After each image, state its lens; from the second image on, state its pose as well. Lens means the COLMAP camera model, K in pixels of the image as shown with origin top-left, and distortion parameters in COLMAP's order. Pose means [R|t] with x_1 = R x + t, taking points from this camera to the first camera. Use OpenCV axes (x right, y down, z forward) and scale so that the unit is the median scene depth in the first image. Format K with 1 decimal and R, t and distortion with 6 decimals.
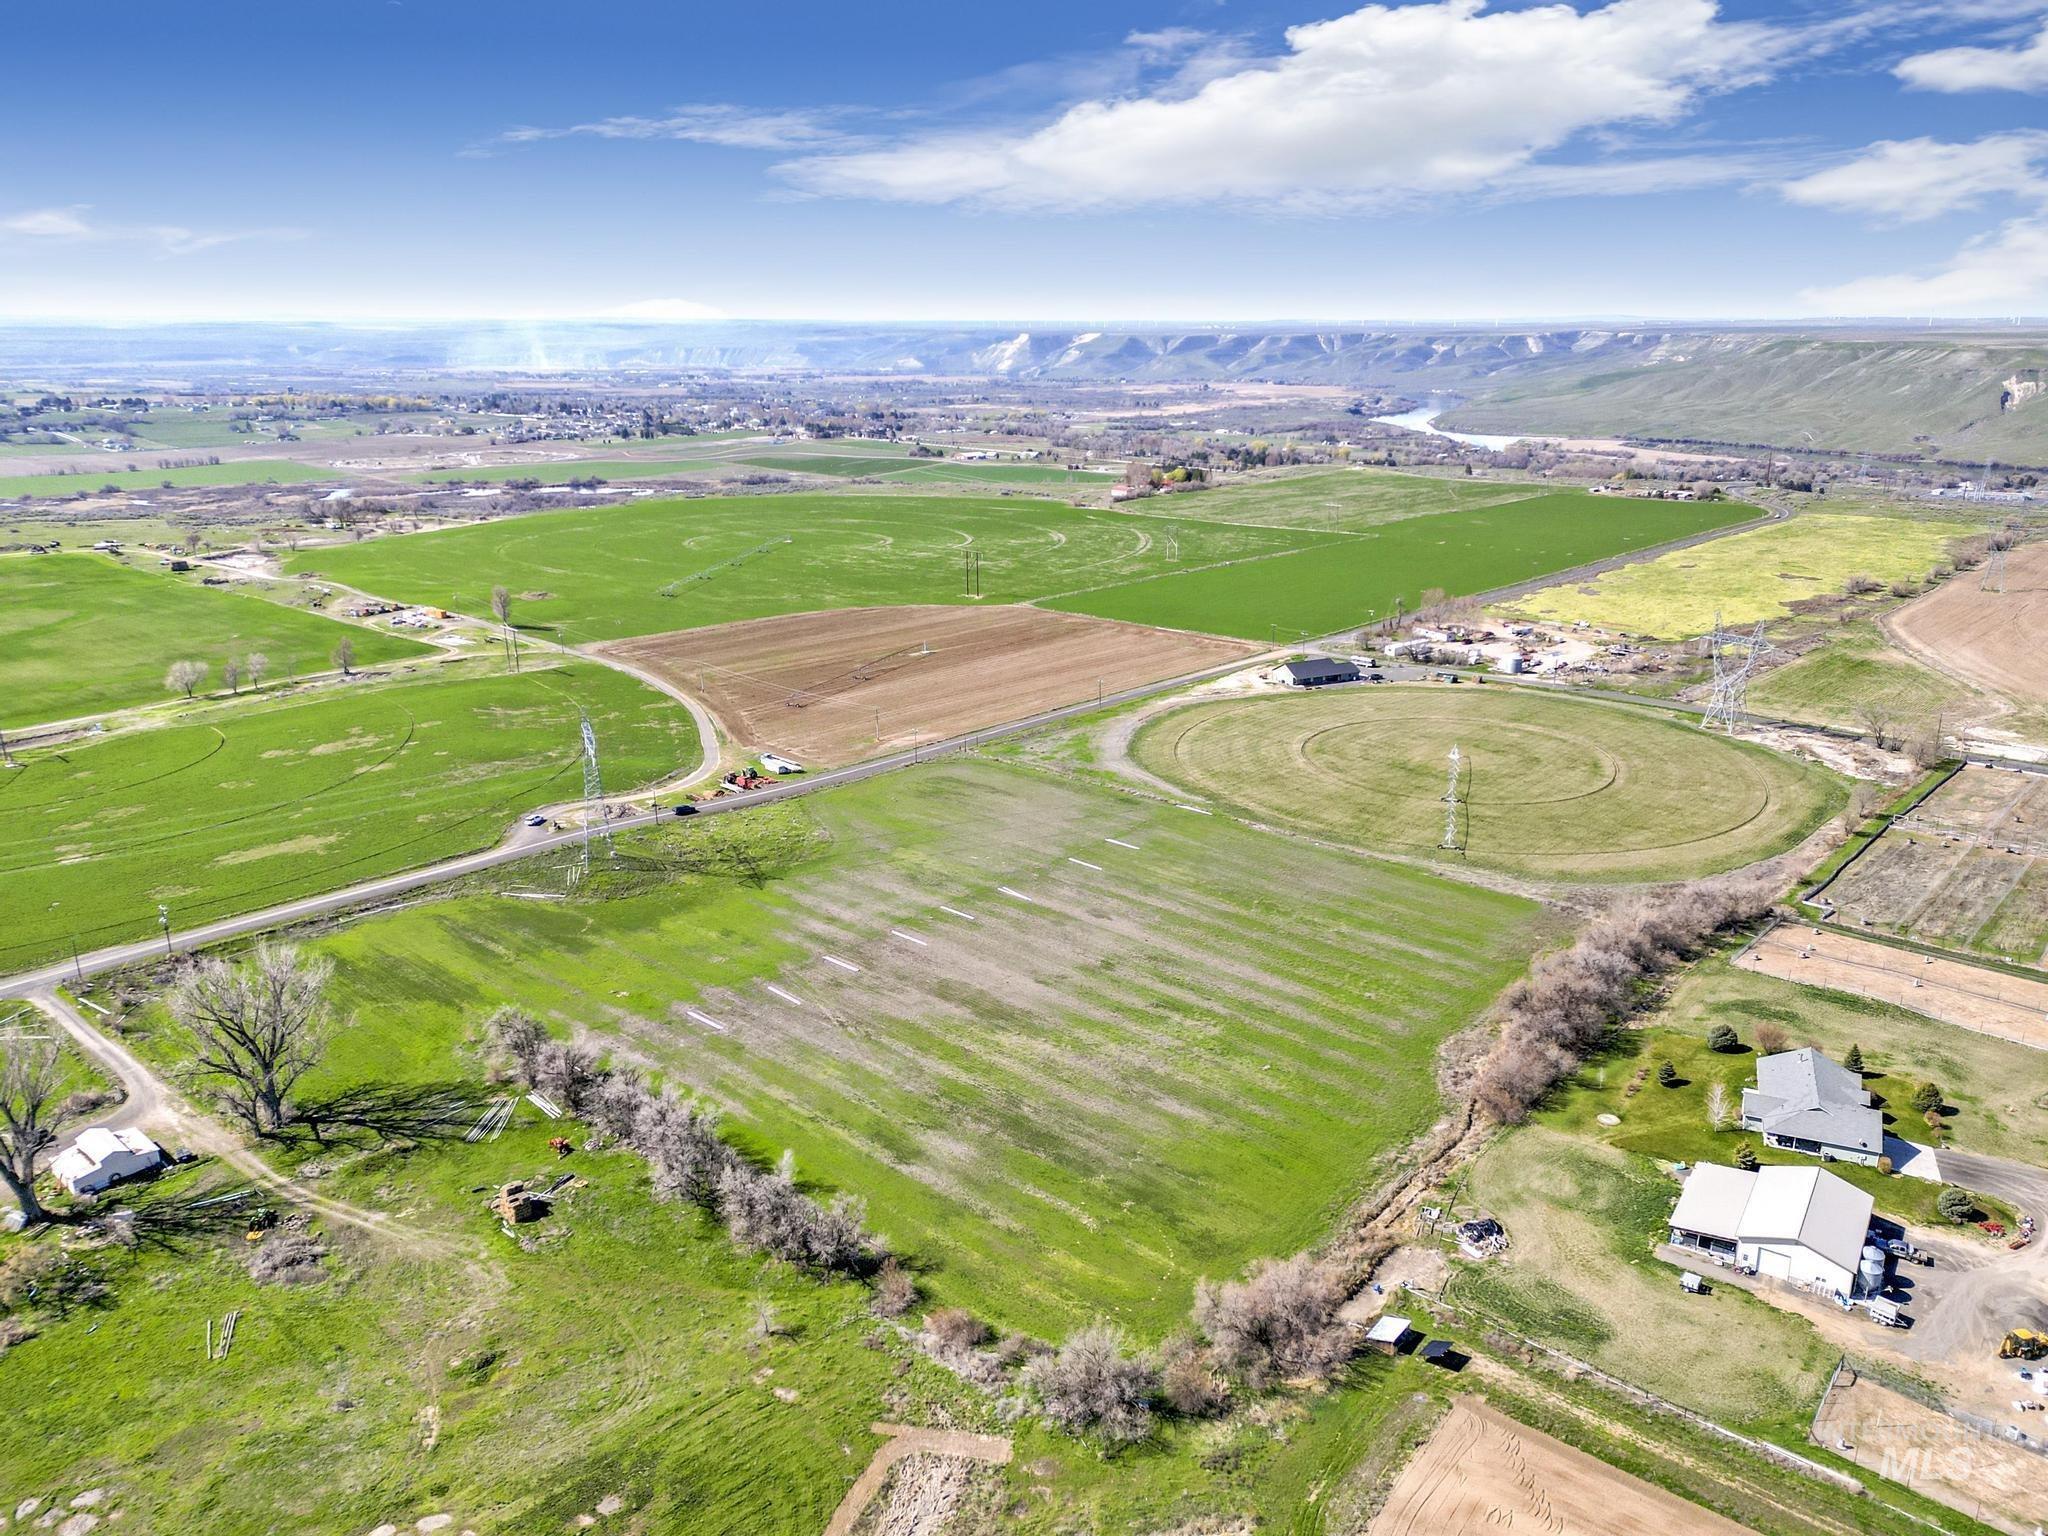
lens RADIAL K [[1444.5, 0, 1018.0], [0, 1444.5, 773.9], [0, 0, 1]] dist [0.092793, -0.102197]
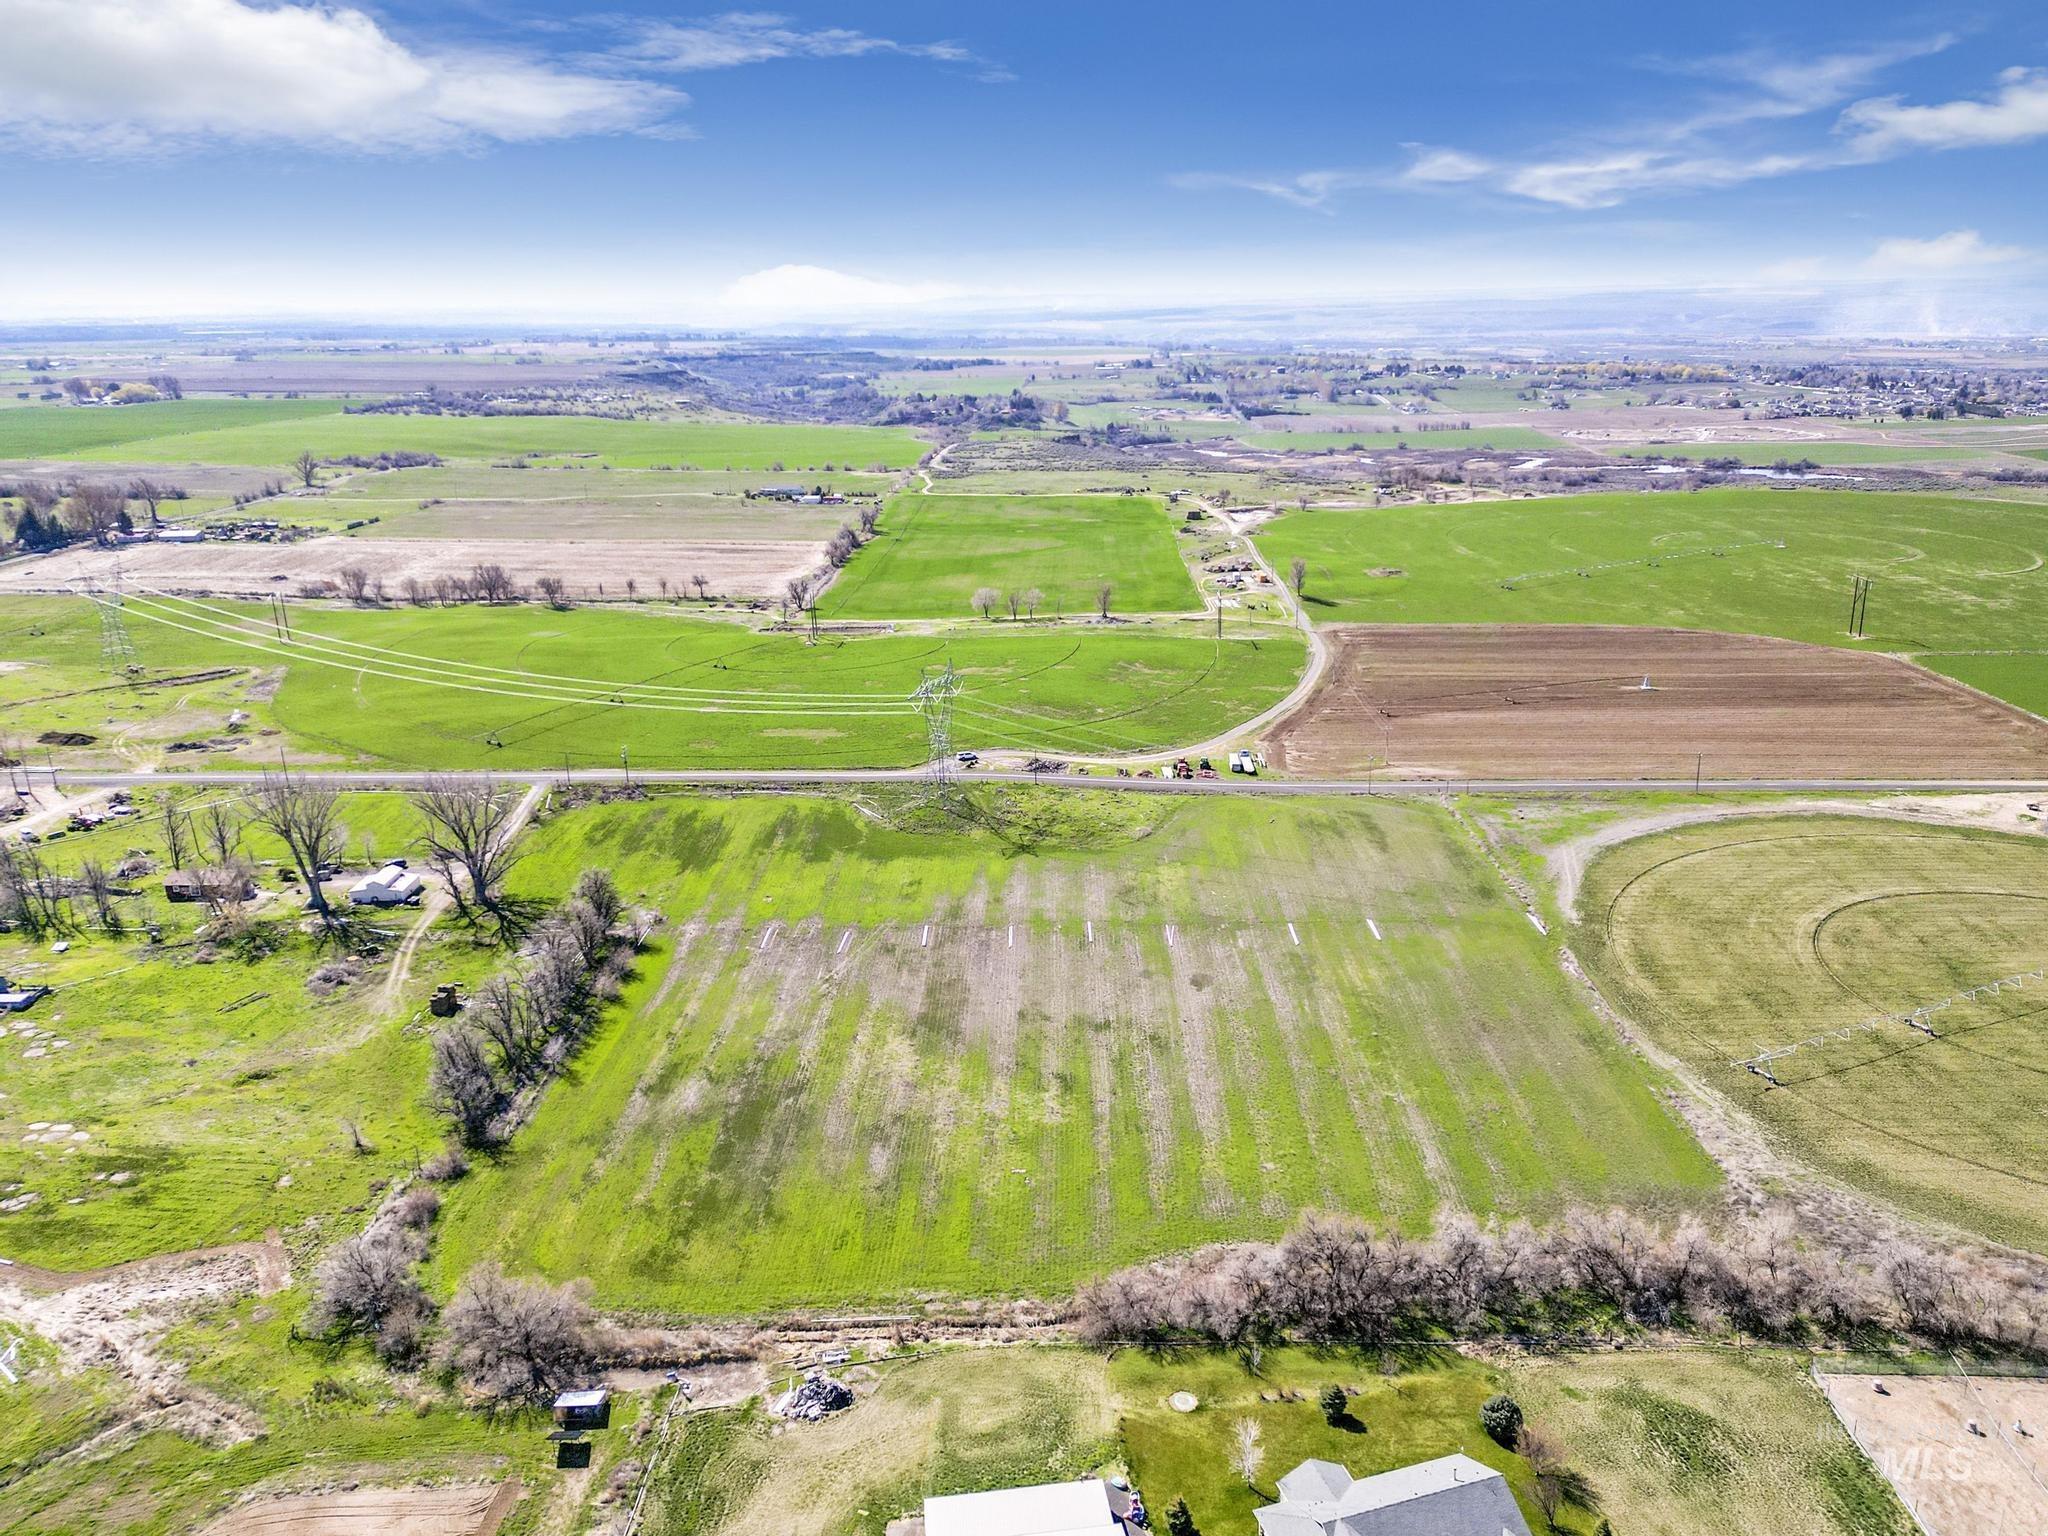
lens RADIAL K [[1485.0, 0, 1044.0], [0, 1485.0, 770.4], [0, 0, 1]] dist [0.076773, -0.068890]
pose [[0.666131, 0.216504, -0.713719, 0.554615], [-0.208367, 0.972859, 0.100639, -0.089641], [0.716137, 0.081677, 0.693164, 0.270911]]
